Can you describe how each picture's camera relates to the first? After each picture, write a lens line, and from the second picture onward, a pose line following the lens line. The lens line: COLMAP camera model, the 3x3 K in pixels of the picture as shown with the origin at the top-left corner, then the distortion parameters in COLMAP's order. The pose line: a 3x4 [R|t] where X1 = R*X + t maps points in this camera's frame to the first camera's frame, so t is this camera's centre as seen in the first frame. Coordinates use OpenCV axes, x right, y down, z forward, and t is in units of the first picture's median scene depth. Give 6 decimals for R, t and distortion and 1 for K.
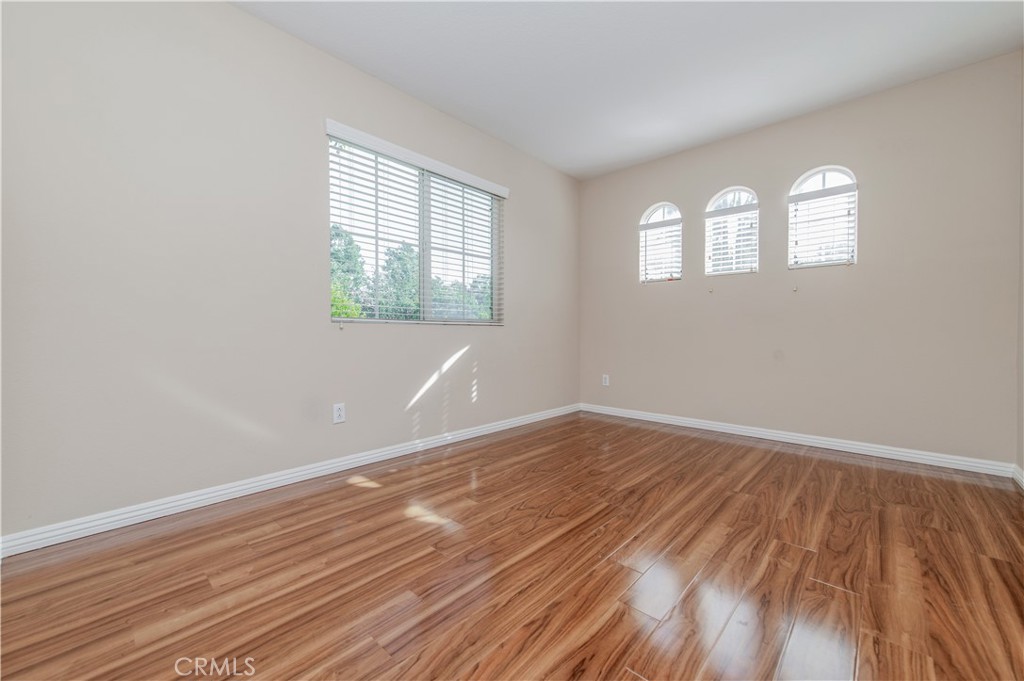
lens RADIAL K [[403.5, 0, 517.1], [0, 403.5, 342.5], [0, 0, 1]] dist [0.007413, -0.002598]
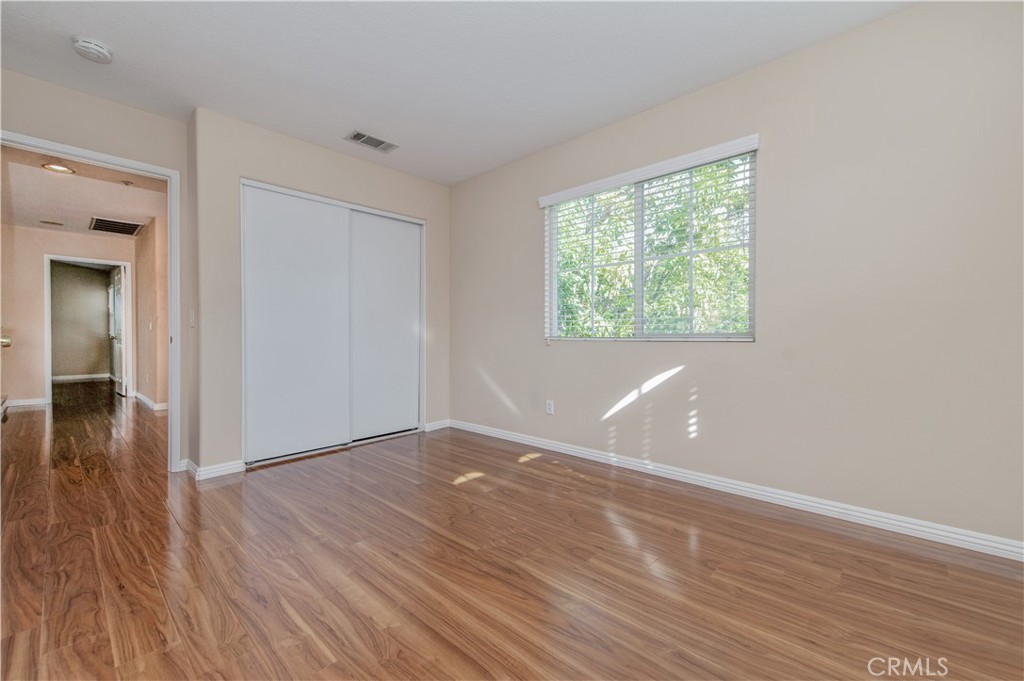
lens RADIAL K [[403.5, 0, 514.2], [0, 403.5, 343.7], [0, 0, 1]] dist [0.007413, -0.002598]
pose [[0.013612, 0.022022, -0.999665, 1.041659], [-0.025100, 0.999450, 0.021676, -0.068290], [0.999592, 0.024797, 0.014158, 1.005197]]
